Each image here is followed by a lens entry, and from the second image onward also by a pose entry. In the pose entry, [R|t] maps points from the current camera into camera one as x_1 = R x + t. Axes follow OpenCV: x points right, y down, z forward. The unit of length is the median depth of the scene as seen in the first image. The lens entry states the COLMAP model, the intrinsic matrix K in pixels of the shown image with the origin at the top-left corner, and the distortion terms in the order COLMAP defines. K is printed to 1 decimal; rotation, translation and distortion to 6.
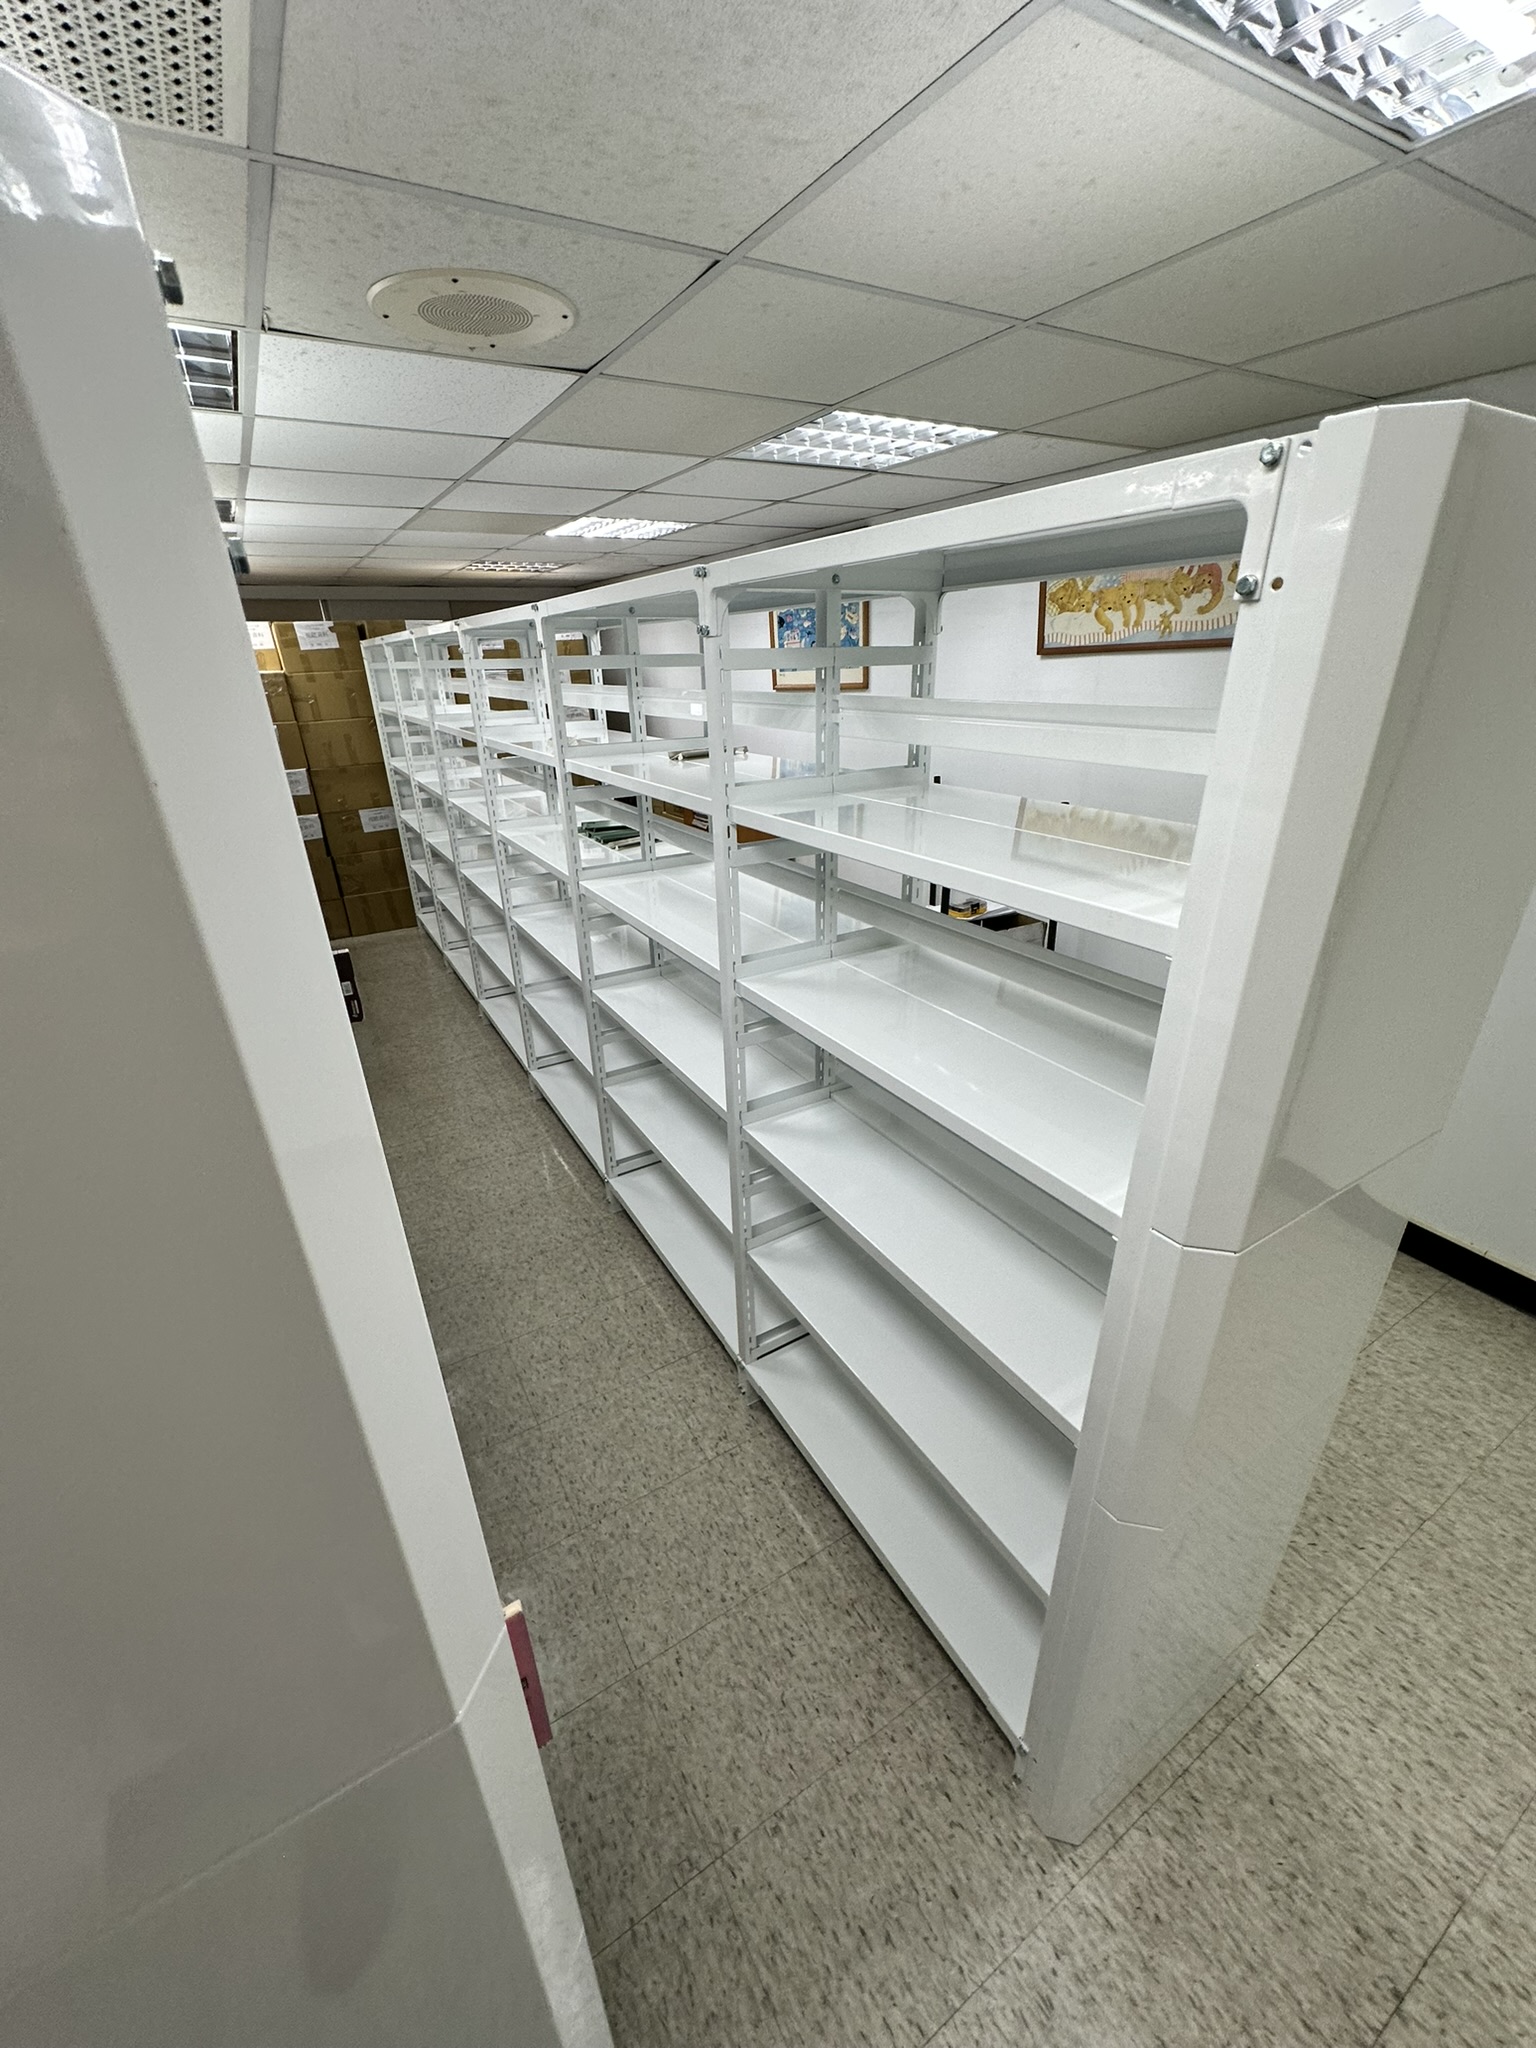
lens RADIAL K [[817.1, 0, 777.5], [0, 817.1, 1026.8], [0, 0, 1]] dist [-0.004285, 0.001014]
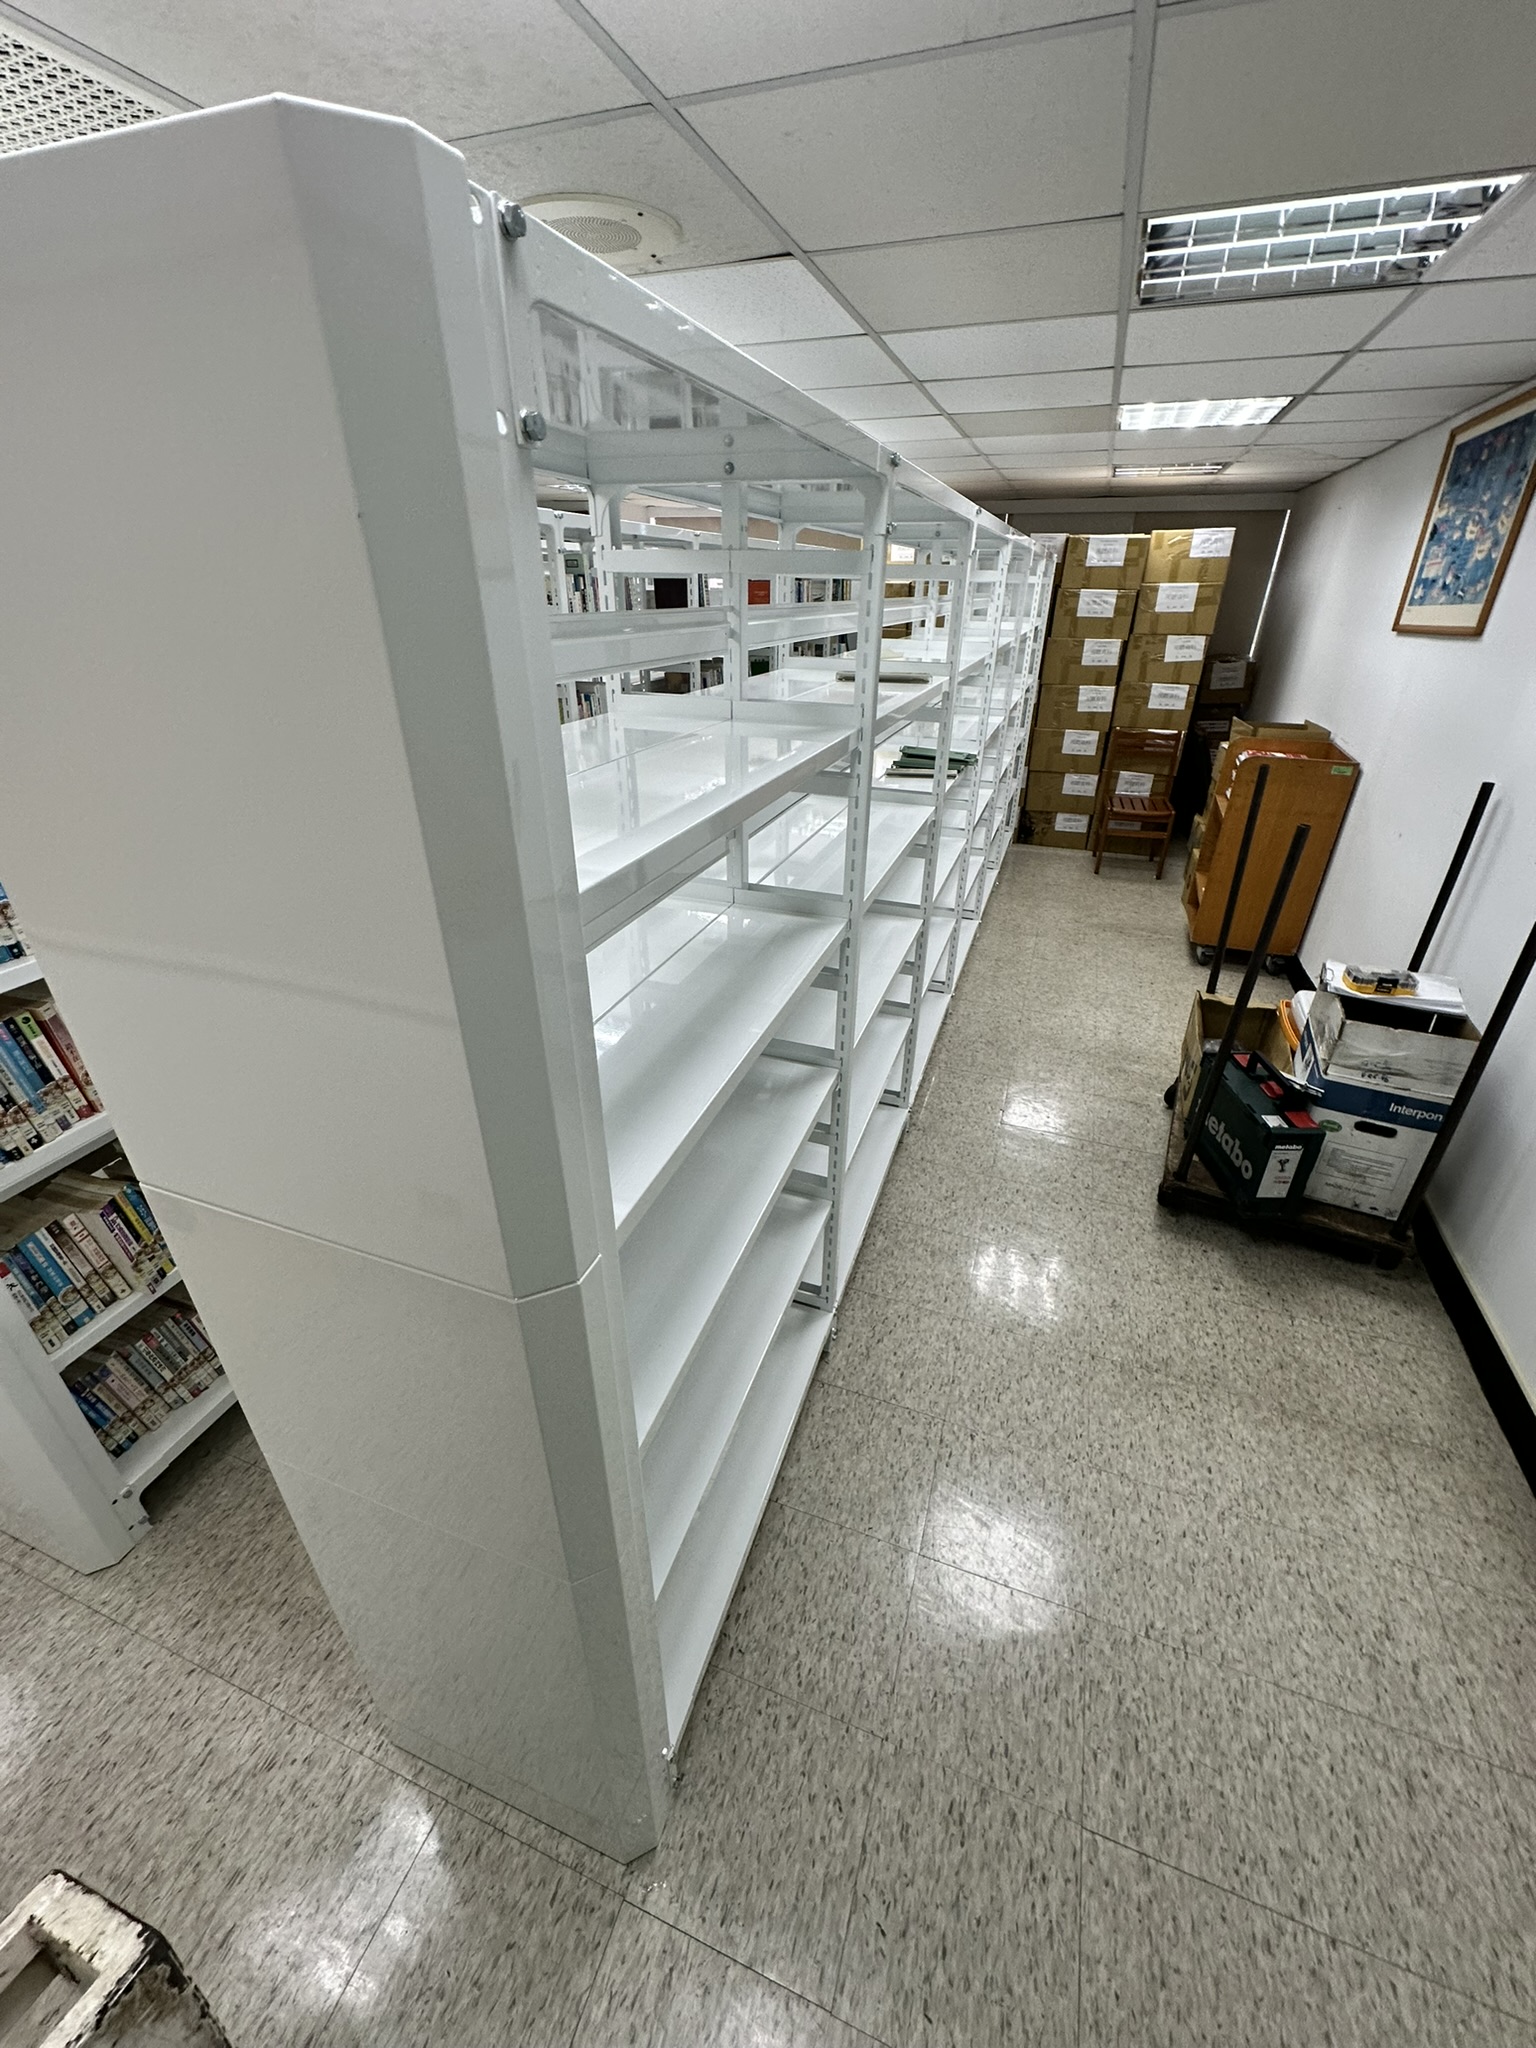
lens RADIAL K [[817.1, 0, 767.8], [0, 817.1, 1034.3], [0, 0, 1]] dist [-0.004285, 0.001014]
pose [[0.625839, 0.397132, -0.671276, 0.890725], [-0.342484, 0.913176, 0.220940, -0.193977], [0.700735, 0.091629, 0.707513, 0.453629]]
